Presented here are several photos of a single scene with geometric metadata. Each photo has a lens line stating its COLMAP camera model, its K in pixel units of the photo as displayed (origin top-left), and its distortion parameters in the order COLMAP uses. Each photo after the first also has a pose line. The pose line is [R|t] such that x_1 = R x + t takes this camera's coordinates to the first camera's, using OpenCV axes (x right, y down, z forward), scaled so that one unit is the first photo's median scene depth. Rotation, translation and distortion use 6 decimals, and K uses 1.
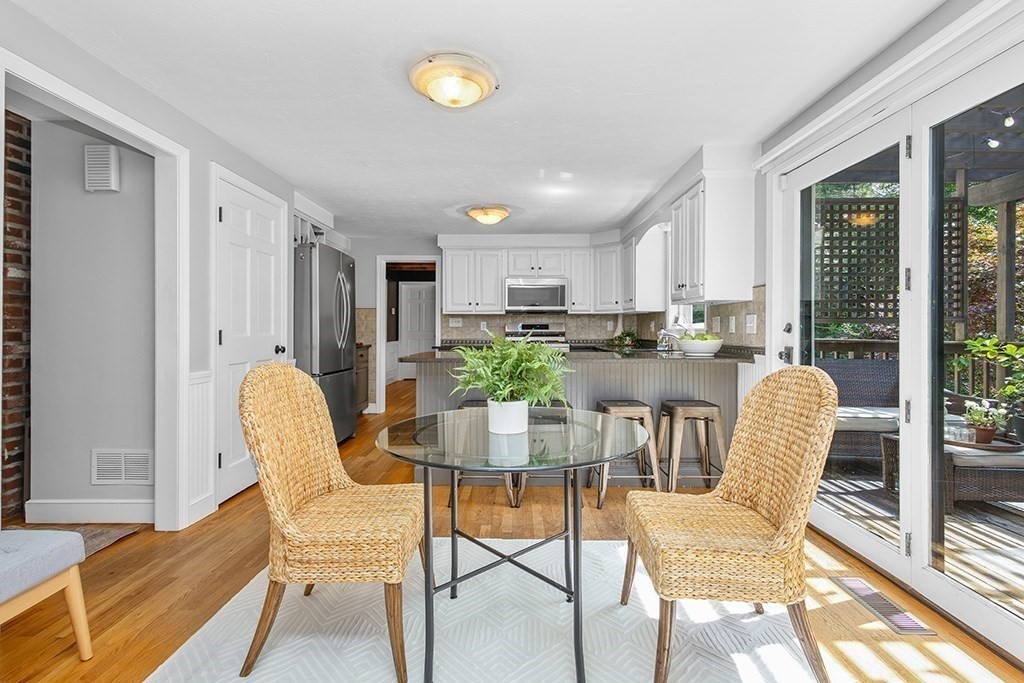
lens RADIAL K [[468.9, 0, 510.0], [0, 468.9, 334.2], [0, 0, 1]] dist [0.003941, -0.000917]
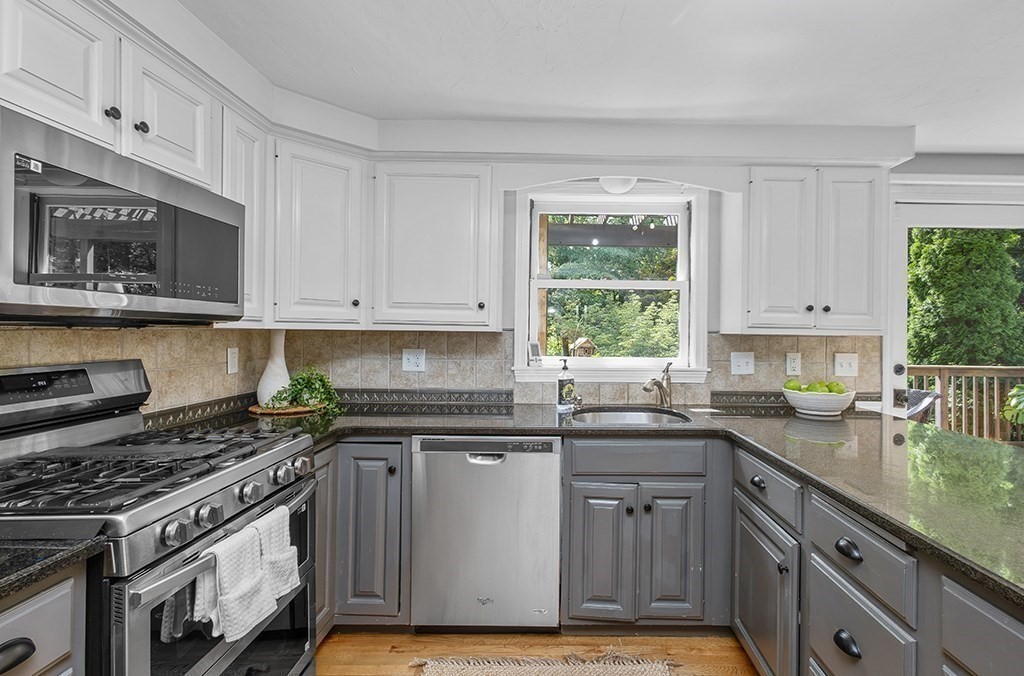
lens RADIAL K [[501.8, 0, 532.4], [0, 501.8, 327.5], [0, 0, 1]] dist [0.004789, 0.000590]
pose [[-0.019268, 0.002323, 0.999812, -0.184687], [0.001116, 0.999997, -0.002302, -0.044198], [-0.999814, 0.001072, -0.019271, 0.823765]]
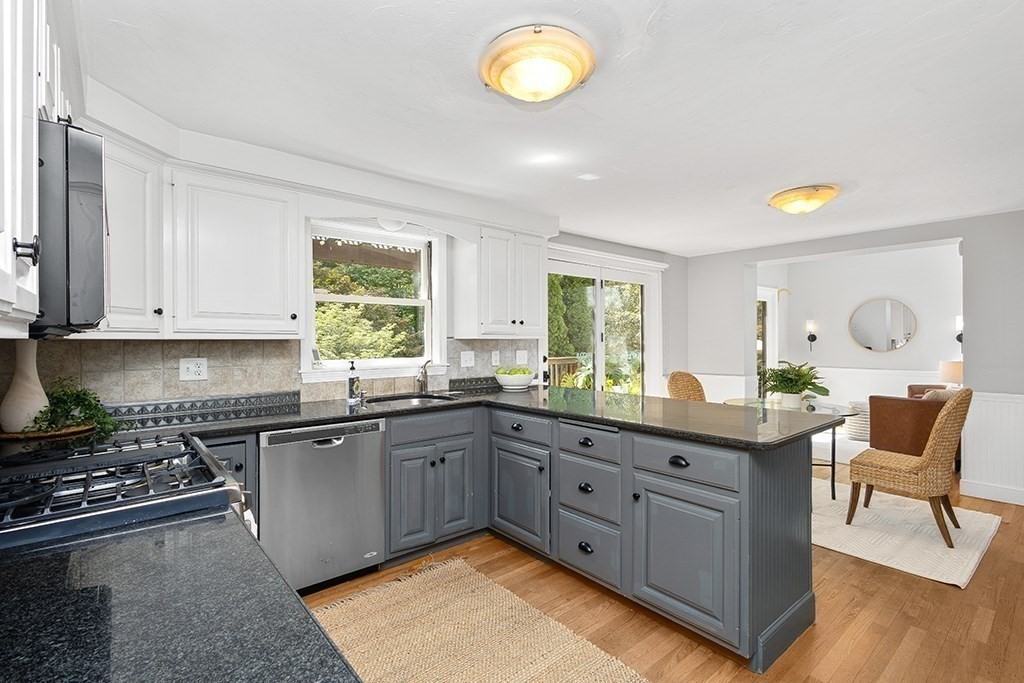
lens RADIAL K [[468.9, 0, 503.5], [0, 468.9, 338.7], [0, 0, 1]] dist [0.003941, -0.000917]
pose [[-0.640806, -0.002491, 0.767699, -0.233872], [0.009004, 0.999902, 0.010760, -0.045231], [-0.767650, 0.013807, -0.640721, 0.982768]]
